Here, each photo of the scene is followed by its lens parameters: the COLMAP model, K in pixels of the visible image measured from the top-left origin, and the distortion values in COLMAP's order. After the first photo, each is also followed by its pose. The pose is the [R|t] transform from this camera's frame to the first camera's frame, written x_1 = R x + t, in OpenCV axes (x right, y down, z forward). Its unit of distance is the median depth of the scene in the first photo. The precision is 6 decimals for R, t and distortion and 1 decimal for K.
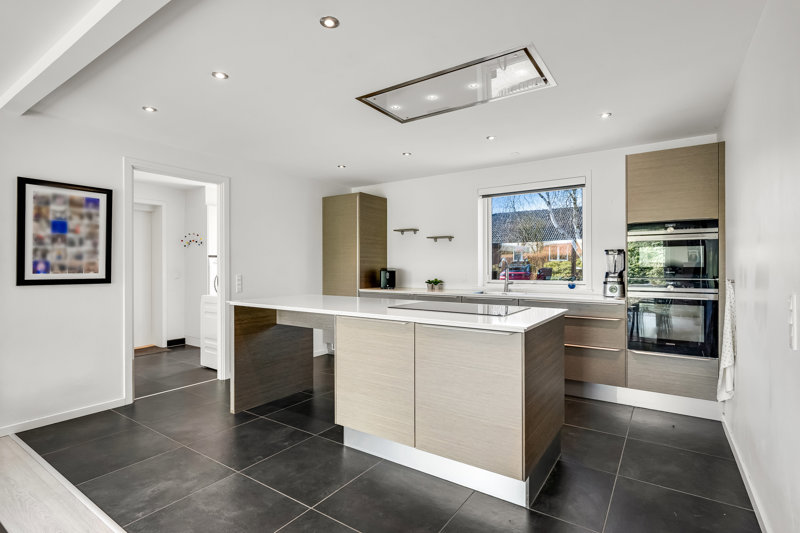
lens RADIAL K [[389.9, 0, 403.1], [0, 389.9, 263.3], [0, 0, 1]] dist [-0.000014, 0.000230]
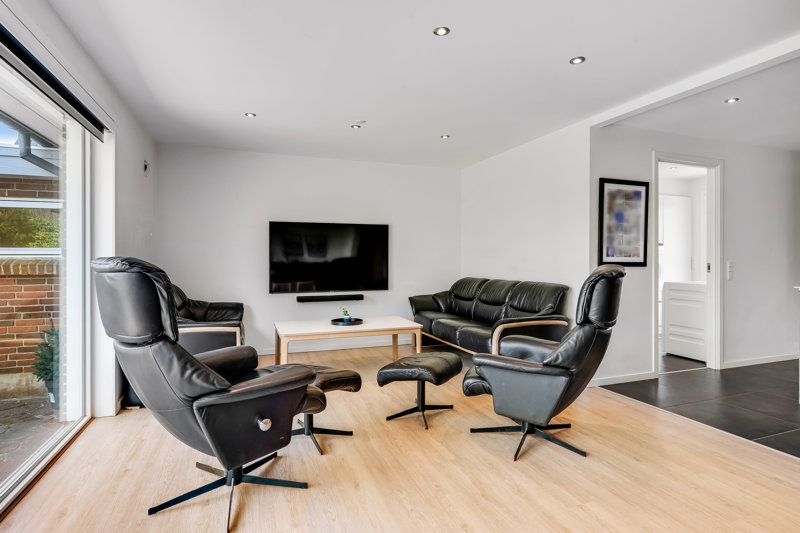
lens RADIAL K [[422.2, 0, 400.0], [0, 422.2, 266.5], [0, 0, 1]] dist [-0.007824, -0.000085]
pose [[0.817996, 0.009582, -0.575145, -0.665201], [0.002170, 0.999803, 0.019742, 0.026751], [0.575220, -0.017397, 0.817813, -0.406569]]
